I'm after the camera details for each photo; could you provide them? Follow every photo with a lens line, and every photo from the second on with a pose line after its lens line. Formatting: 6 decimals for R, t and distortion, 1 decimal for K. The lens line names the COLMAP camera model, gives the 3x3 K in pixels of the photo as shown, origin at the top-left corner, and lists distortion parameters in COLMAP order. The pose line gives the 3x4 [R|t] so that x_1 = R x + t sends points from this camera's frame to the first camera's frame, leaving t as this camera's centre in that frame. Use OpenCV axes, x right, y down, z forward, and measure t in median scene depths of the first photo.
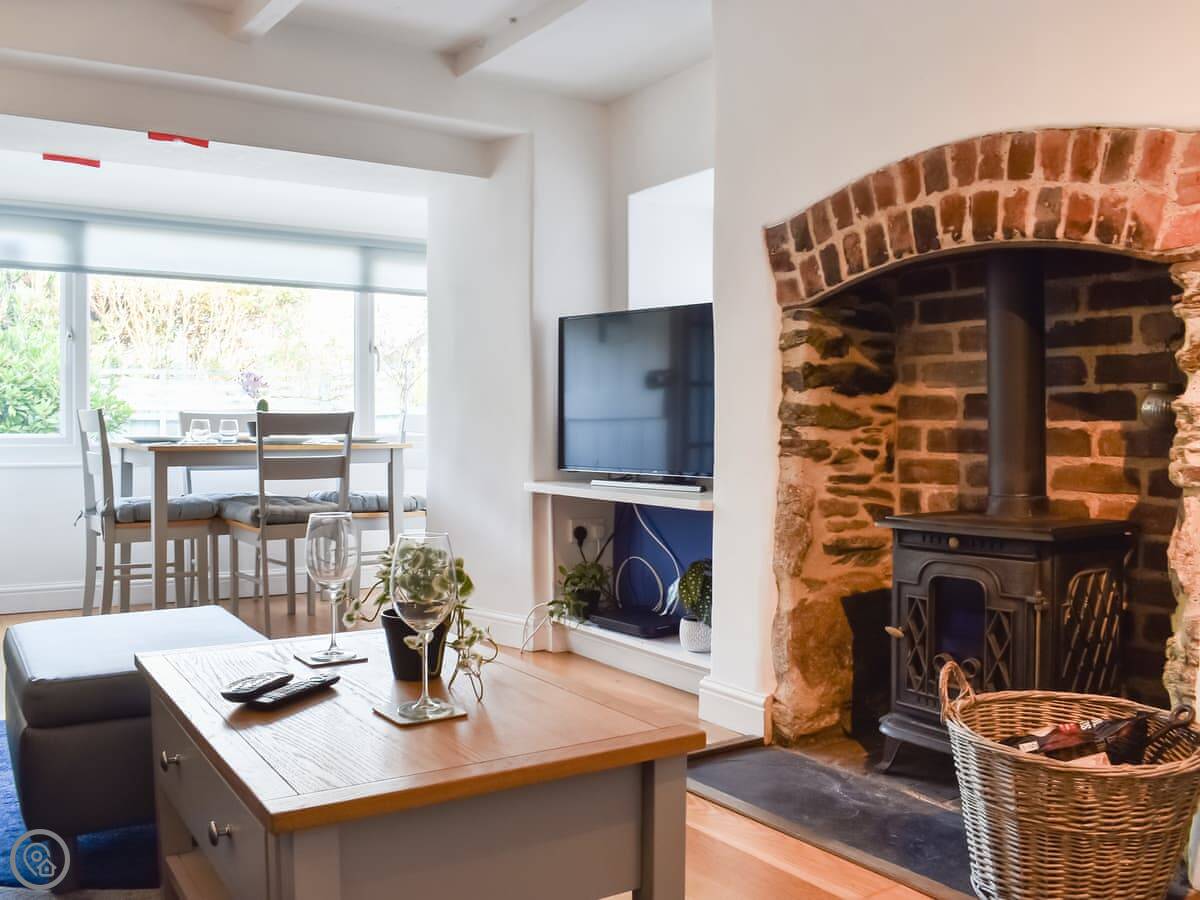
lens RADIAL K [[1069.5, 0, 601.0], [0, 1069.5, 387.6], [0, 0, 1]] dist [-0.082720, 0.004242]
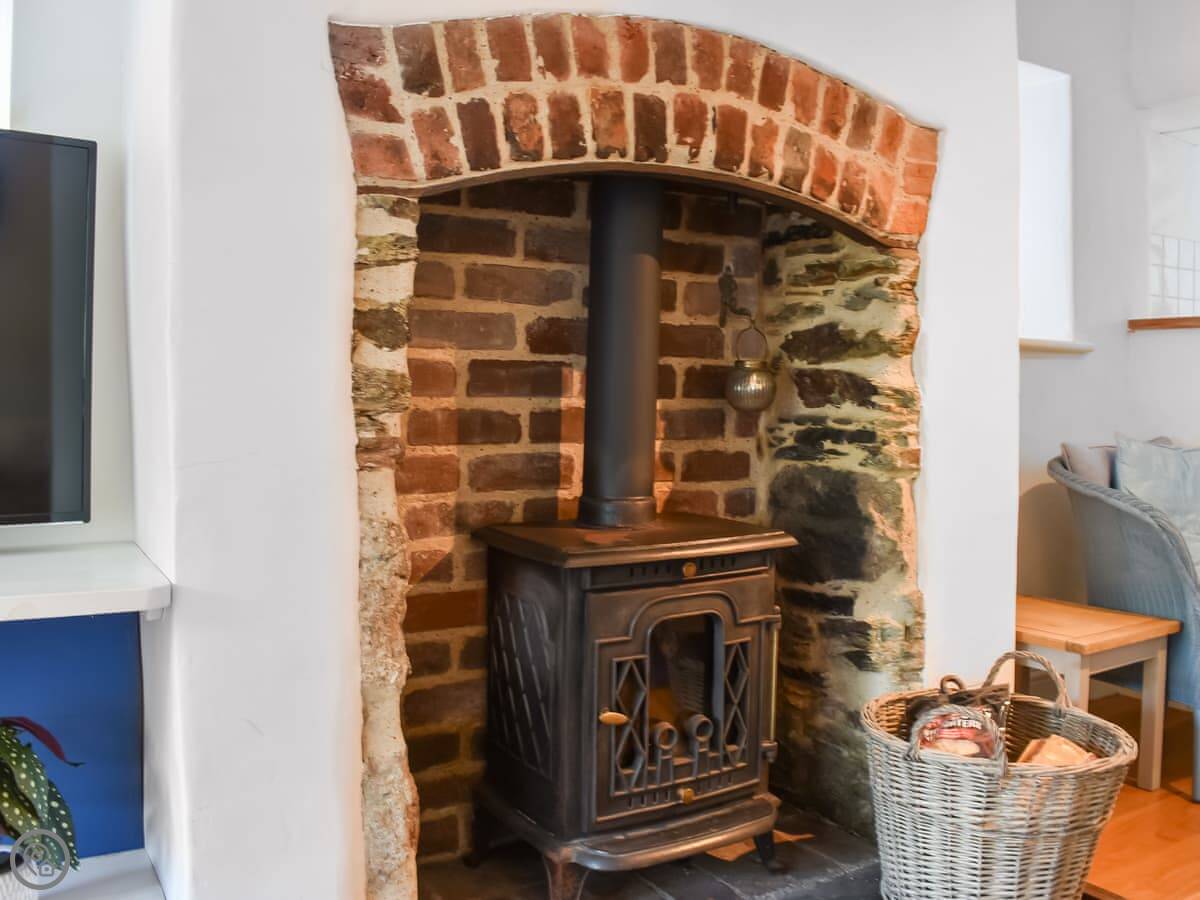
lens RADIAL K [[1069.5, 0, 601.0], [0, 1069.5, 387.6], [0, 0, 1]] dist [-0.082720, 0.004242]
pose [[0.058563, -0.007404, 0.998256, -0.399062], [-0.046435, 0.998870, 0.010133, 0.015073], [-0.997203, -0.046947, 0.058153, 0.989669]]
